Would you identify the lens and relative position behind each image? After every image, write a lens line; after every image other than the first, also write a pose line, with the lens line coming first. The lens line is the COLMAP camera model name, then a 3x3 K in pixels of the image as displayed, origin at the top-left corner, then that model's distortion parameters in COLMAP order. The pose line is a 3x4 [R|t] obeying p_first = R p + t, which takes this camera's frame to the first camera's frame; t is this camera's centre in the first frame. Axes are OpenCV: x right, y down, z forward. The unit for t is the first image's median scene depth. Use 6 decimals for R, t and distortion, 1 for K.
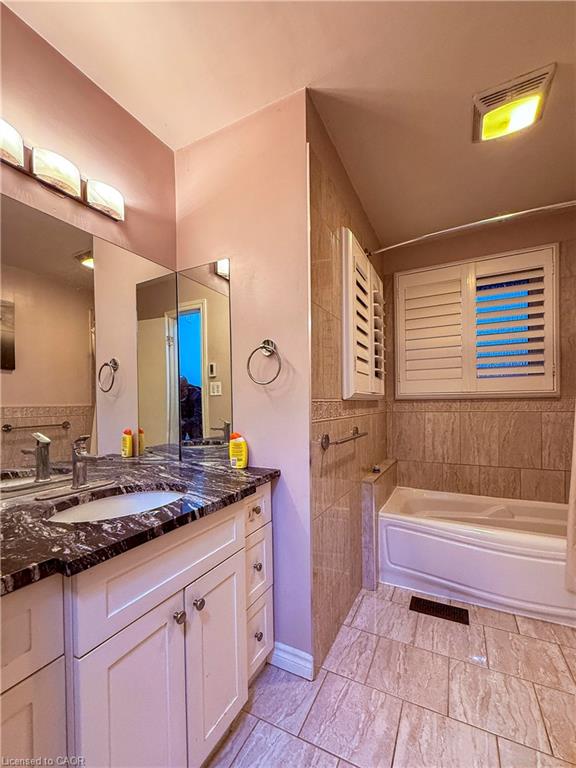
lens RADIAL K [[313.6, 0, 312.3], [0, 313.6, 407.5], [0, 0, 1]] dist [0.001158, 0.000346]
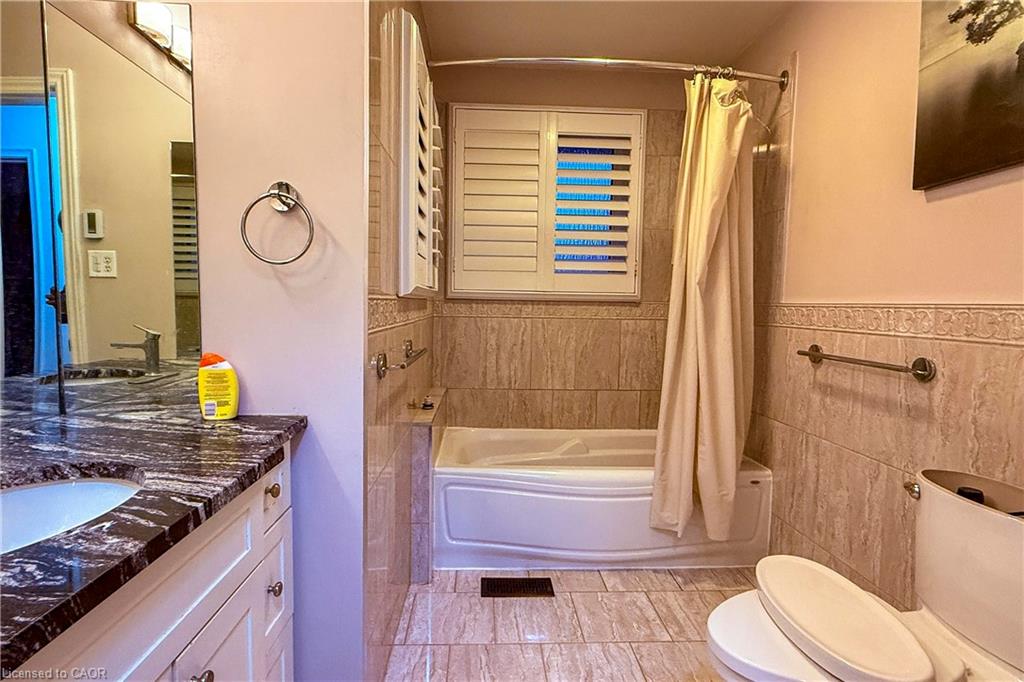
lens RADIAL K [[481.3, 0, 519.7], [0, 481.3, 338.4], [0, 0, 1]] dist [0.001900, -0.000425]
pose [[0.885302, -0.004822, 0.464992, -0.126295], [-0.023844, 0.998160, 0.055749, -0.001040], [-0.464405, -0.060442, 0.883558, 0.038522]]
